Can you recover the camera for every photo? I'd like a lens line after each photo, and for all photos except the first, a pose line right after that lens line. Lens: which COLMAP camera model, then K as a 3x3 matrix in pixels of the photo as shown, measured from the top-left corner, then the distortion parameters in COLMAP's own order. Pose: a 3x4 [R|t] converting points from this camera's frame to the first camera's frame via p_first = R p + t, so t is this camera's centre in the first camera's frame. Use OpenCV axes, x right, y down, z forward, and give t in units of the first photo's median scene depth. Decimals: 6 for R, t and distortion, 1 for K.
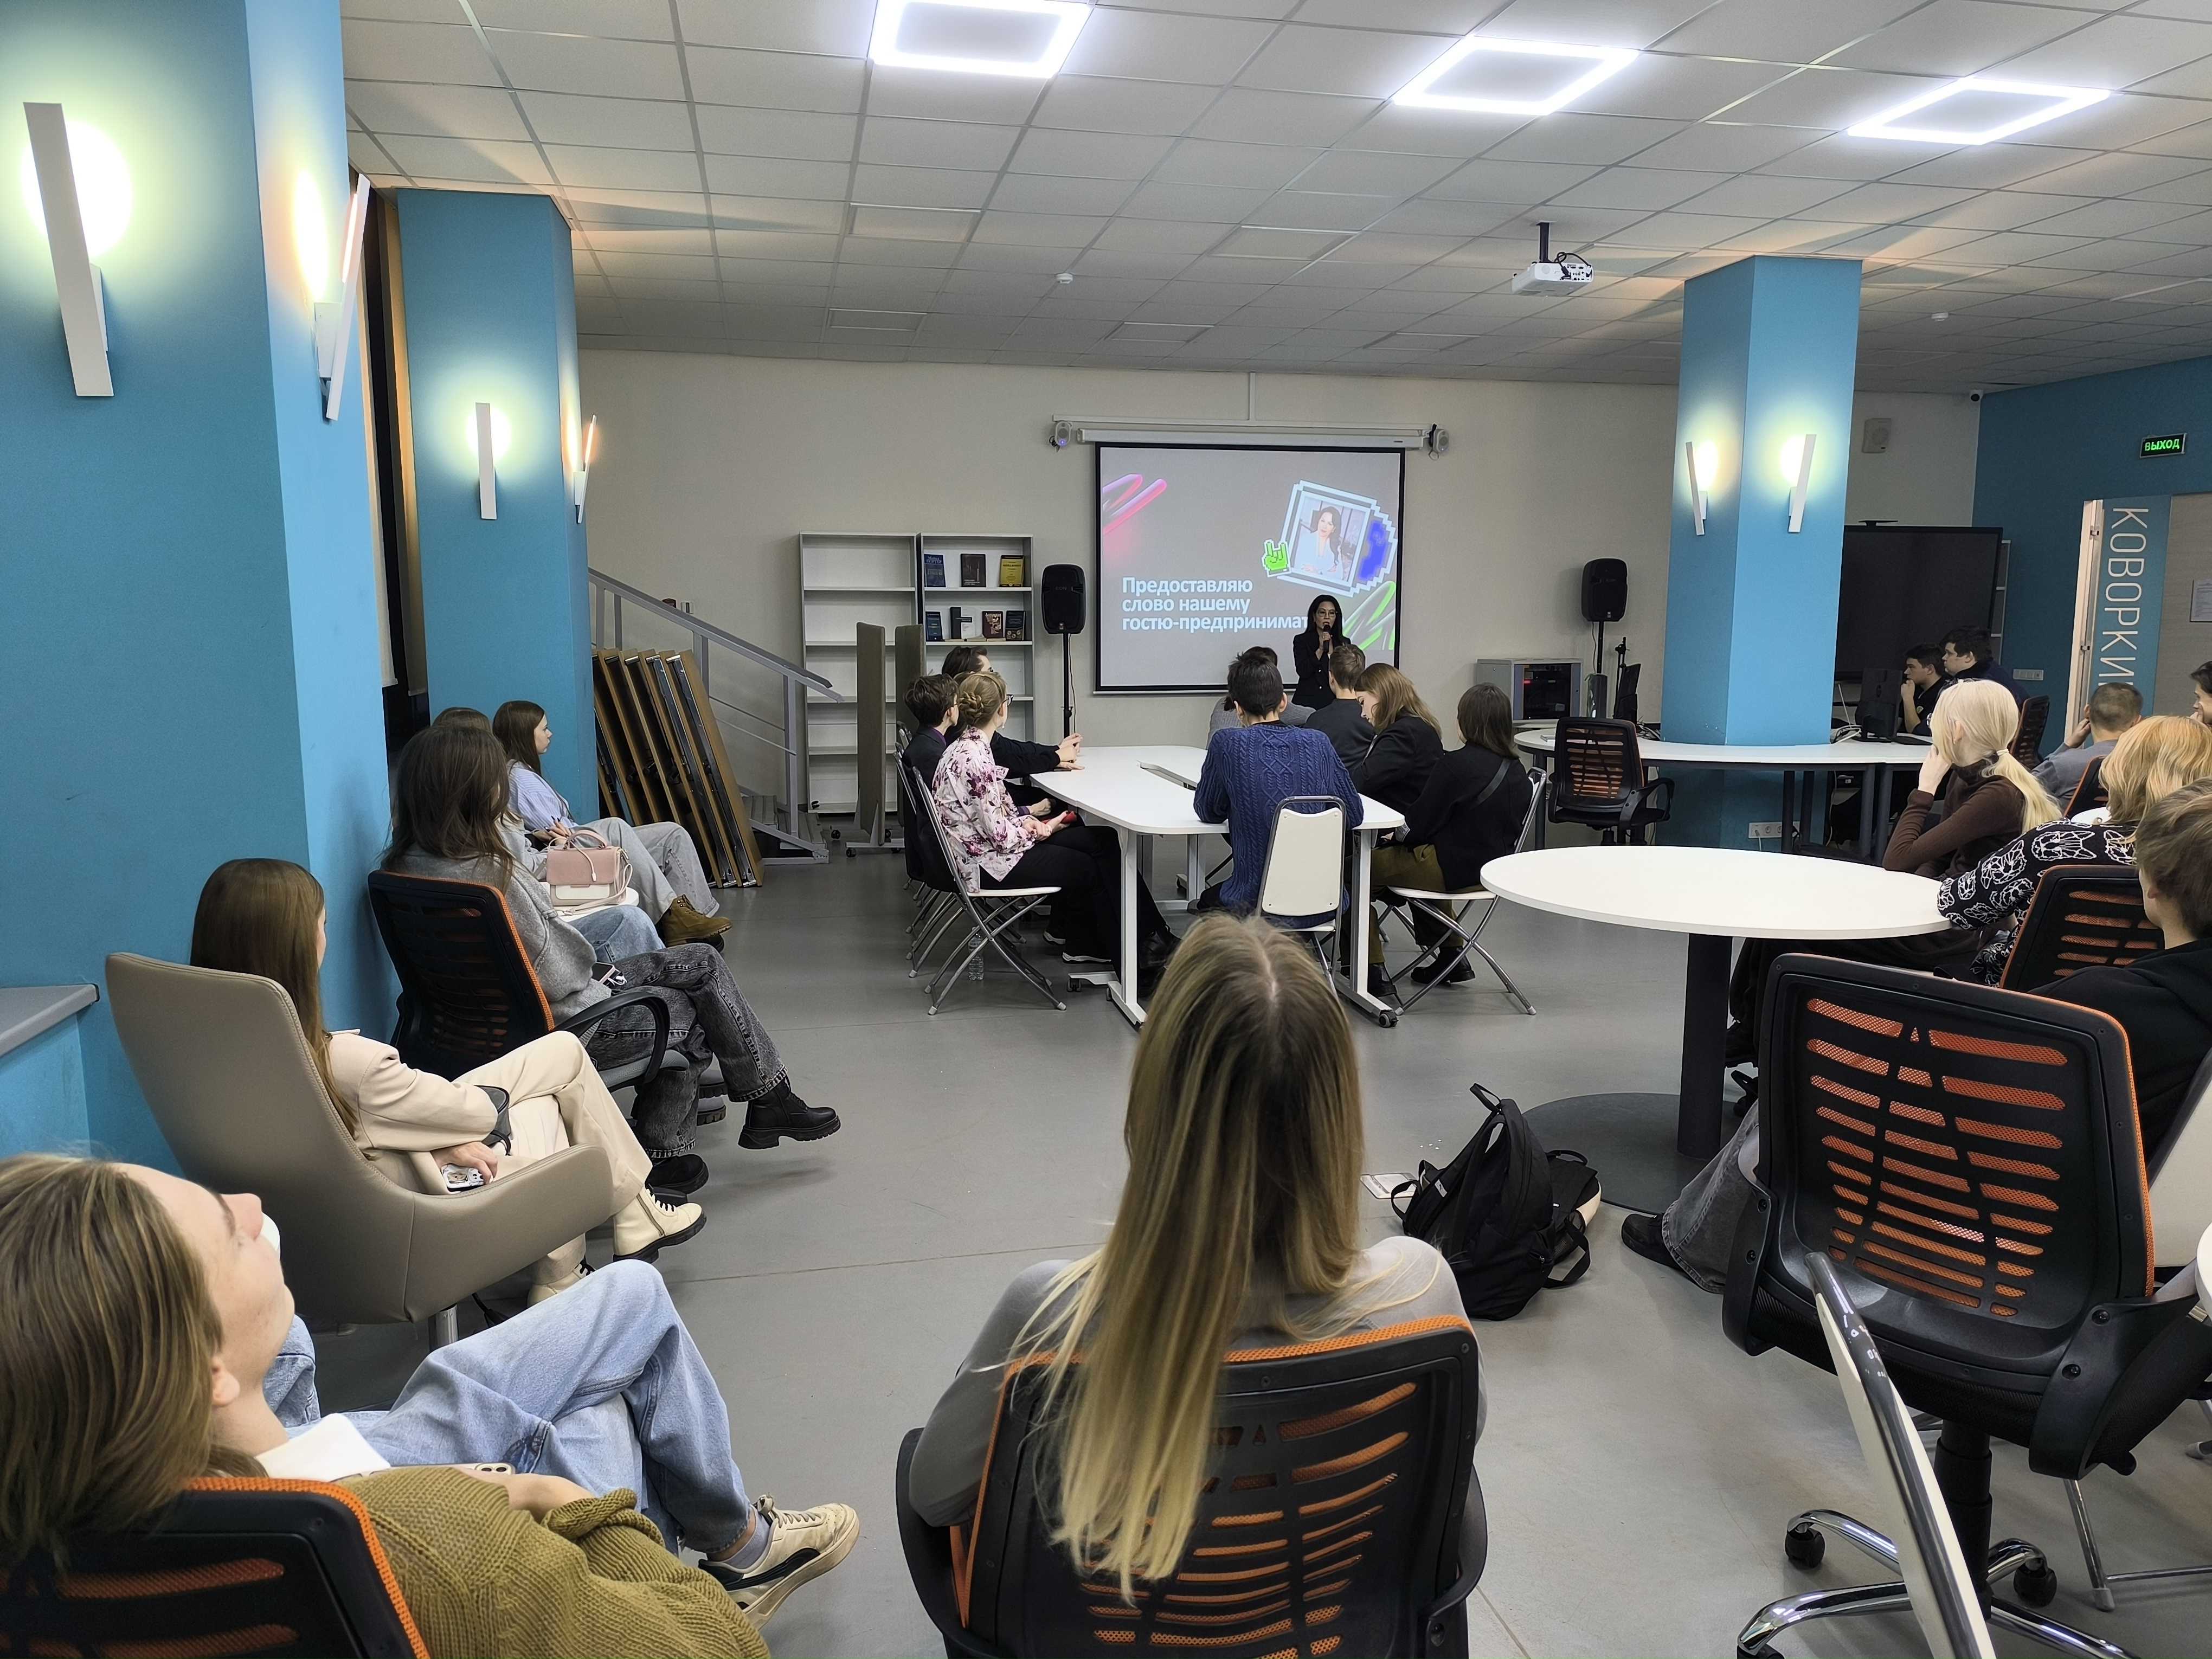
lens RADIAL K [[1507.4, 0, 1110.7], [0, 1507.4, 829.2], [0, 0, 1]] dist [0.055033, -0.072725]
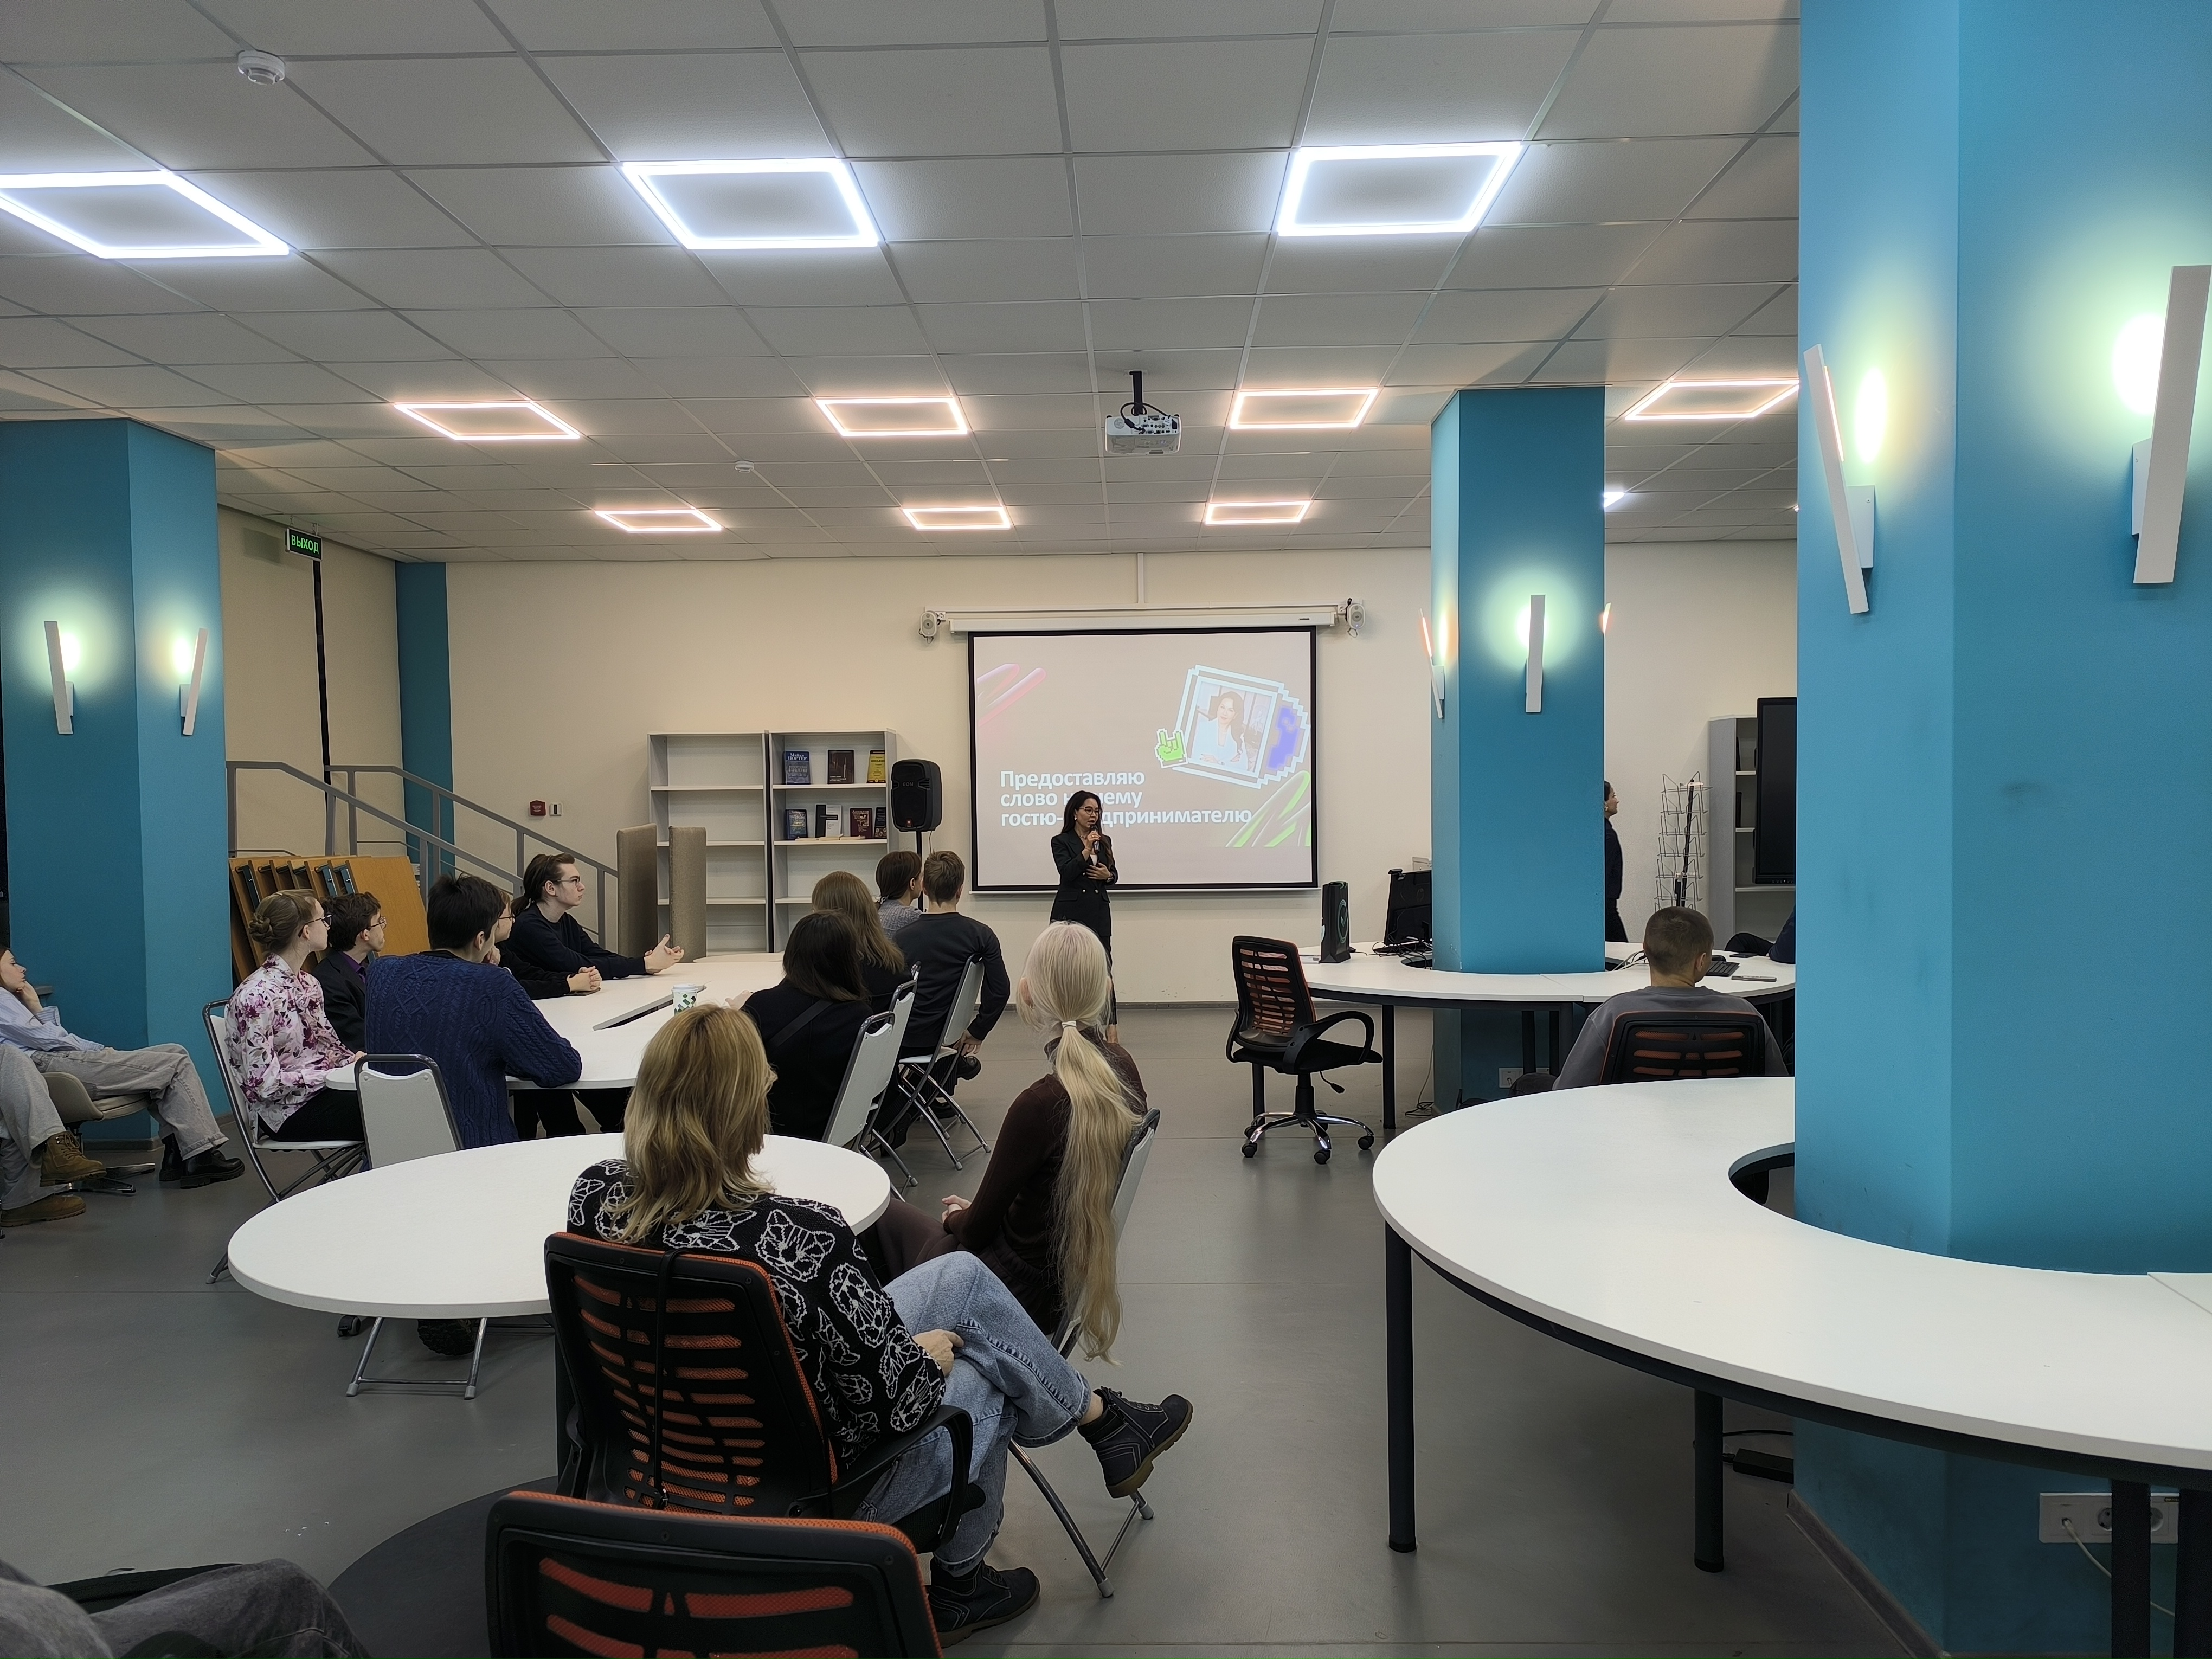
lens RADIAL K [[1492.2, 0, 1097.1], [0, 1492.2, 853.8], [0, 0, 1]] dist [0.051543, -0.065226]
pose [[0.972284, -0.001994, -0.233793, 0.289276], [-0.022179, 0.994667, -0.100722, -0.023480], [0.232747, 0.103115, 0.967055, 0.121537]]
